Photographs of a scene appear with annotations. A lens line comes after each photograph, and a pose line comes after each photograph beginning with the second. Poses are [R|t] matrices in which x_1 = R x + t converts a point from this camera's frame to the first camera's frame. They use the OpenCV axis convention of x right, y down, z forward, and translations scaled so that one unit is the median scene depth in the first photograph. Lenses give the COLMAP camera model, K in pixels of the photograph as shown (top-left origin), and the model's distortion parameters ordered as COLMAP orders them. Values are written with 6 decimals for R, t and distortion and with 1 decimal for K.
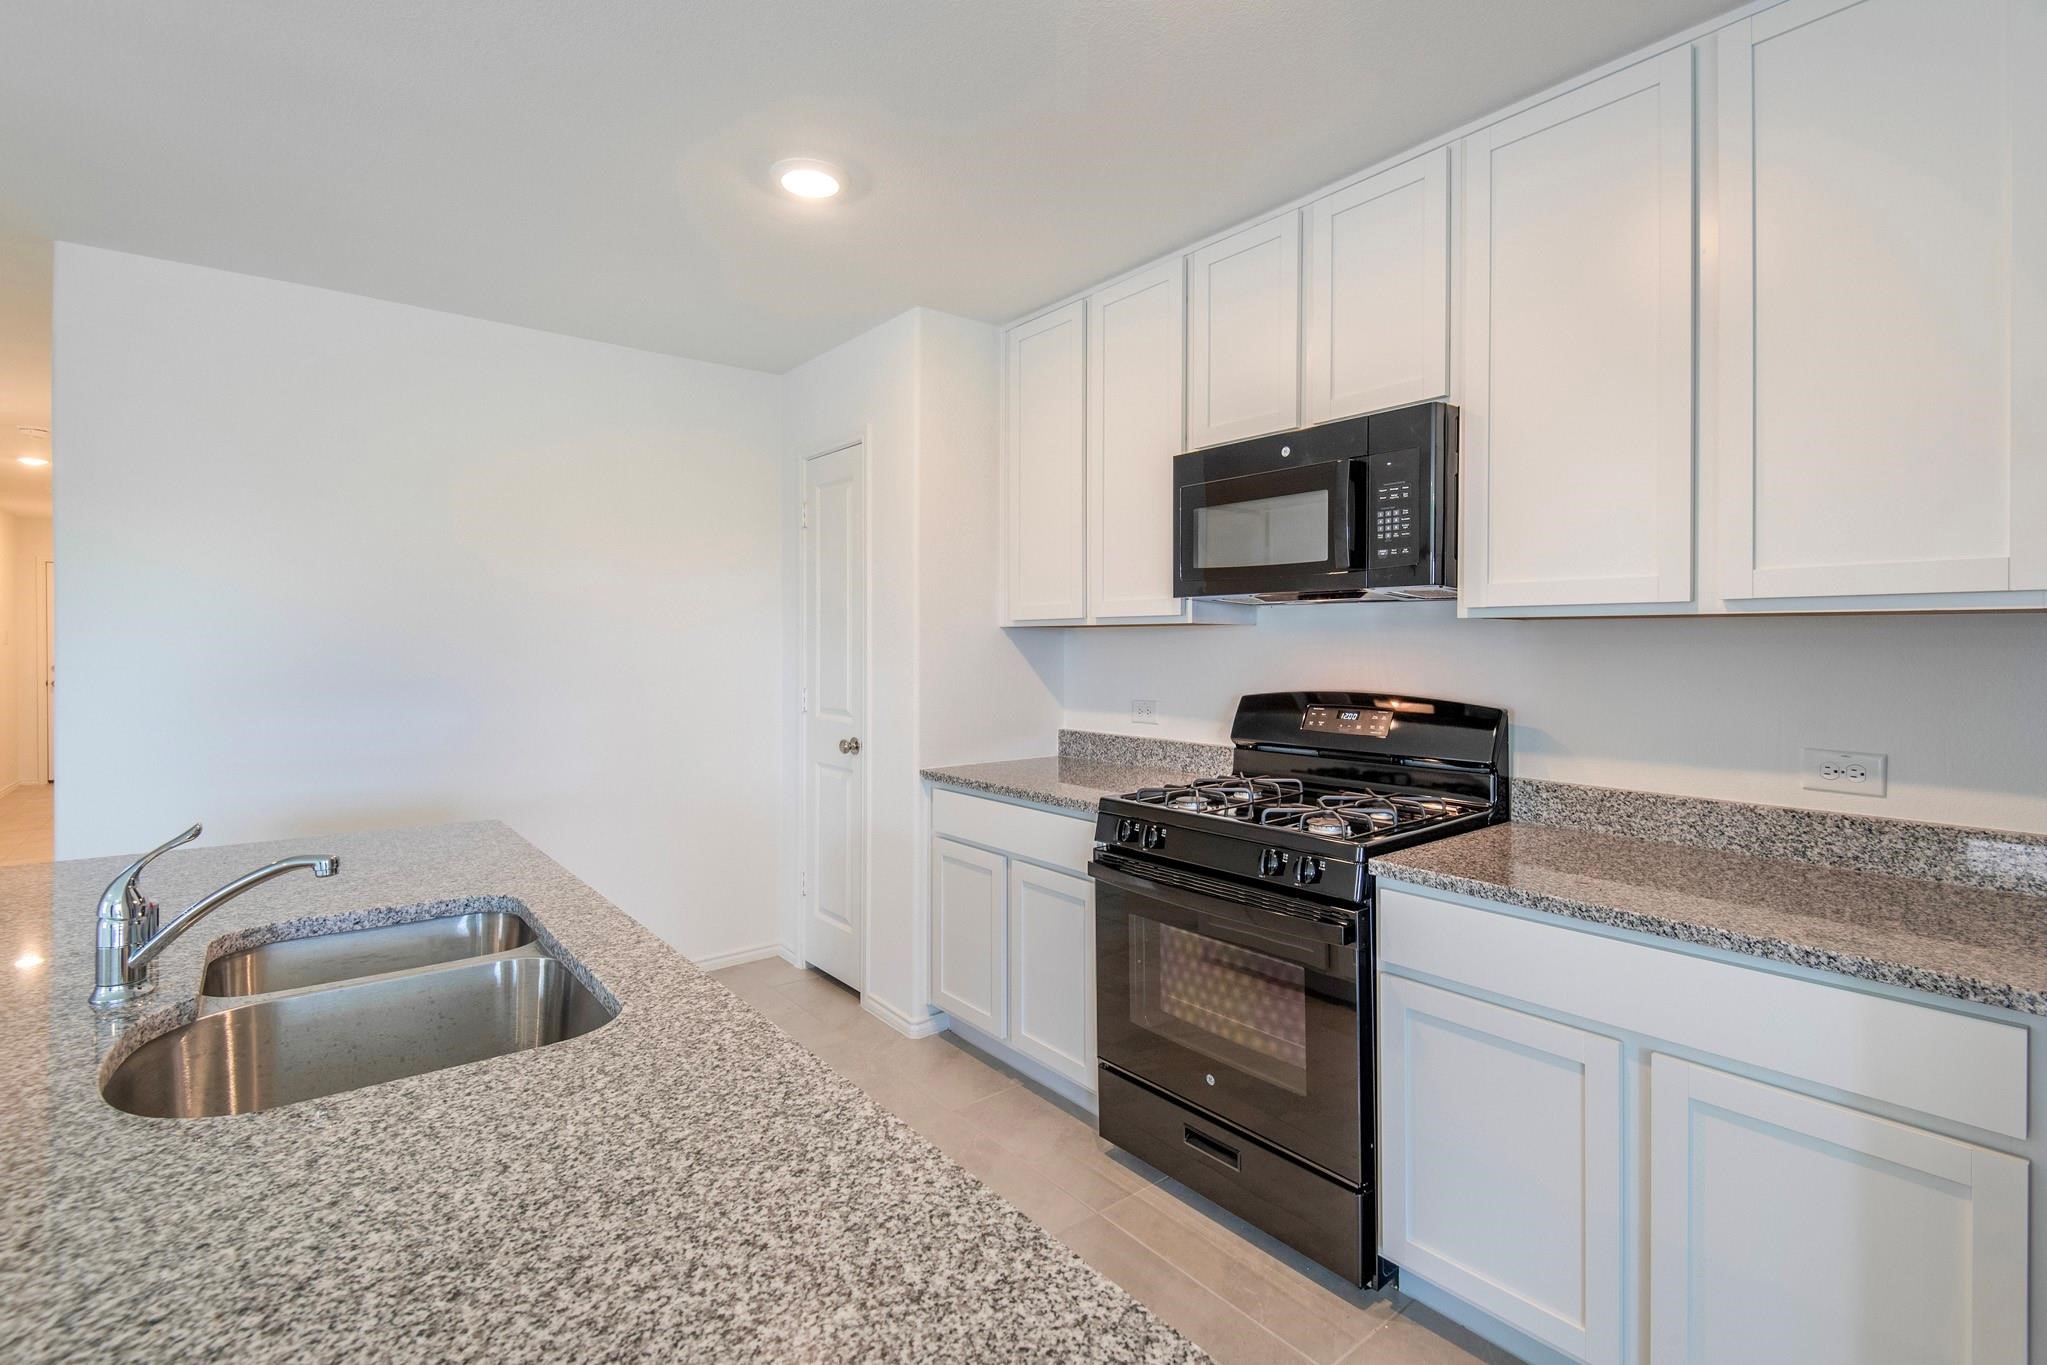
lens RADIAL K [[927.8, 0, 1024.6], [0, 927.8, 644.3], [0, 0, 1]] dist [-0.000263, -0.000183]
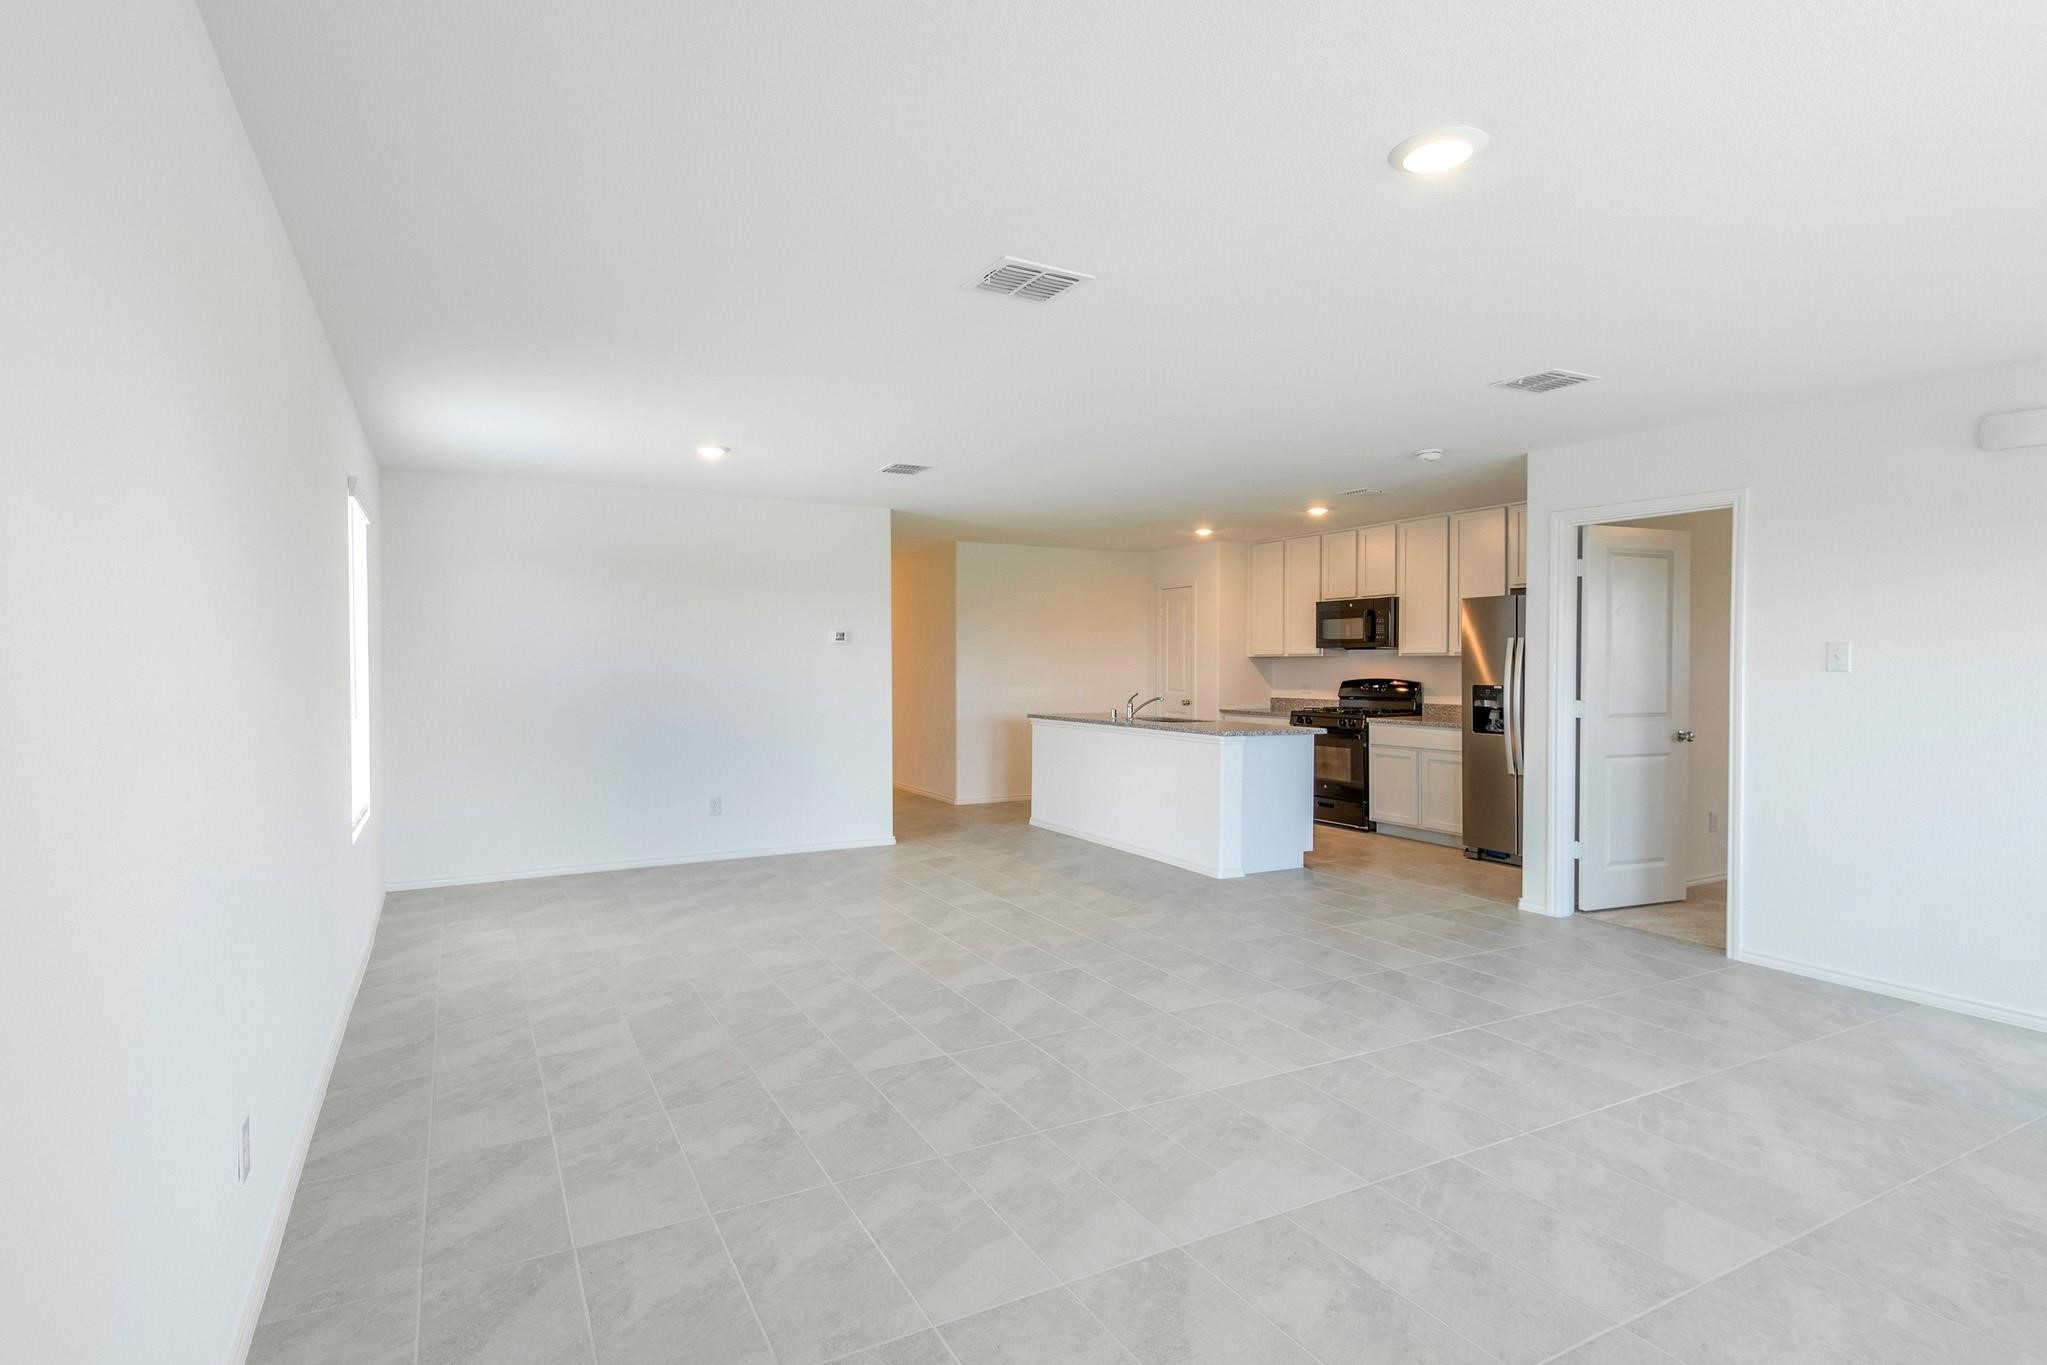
lens RADIAL K [[1026.0, 0, 898.5], [0, 1026.0, 672.9], [0, 0, 1]] dist [-0.000770, -0.000305]
pose [[0.967622, -0.003064, -0.252385, -0.331028], [0.006139, 0.999916, 0.011395, -0.016564], [0.252329, -0.012576, 0.967560, -2.721773]]
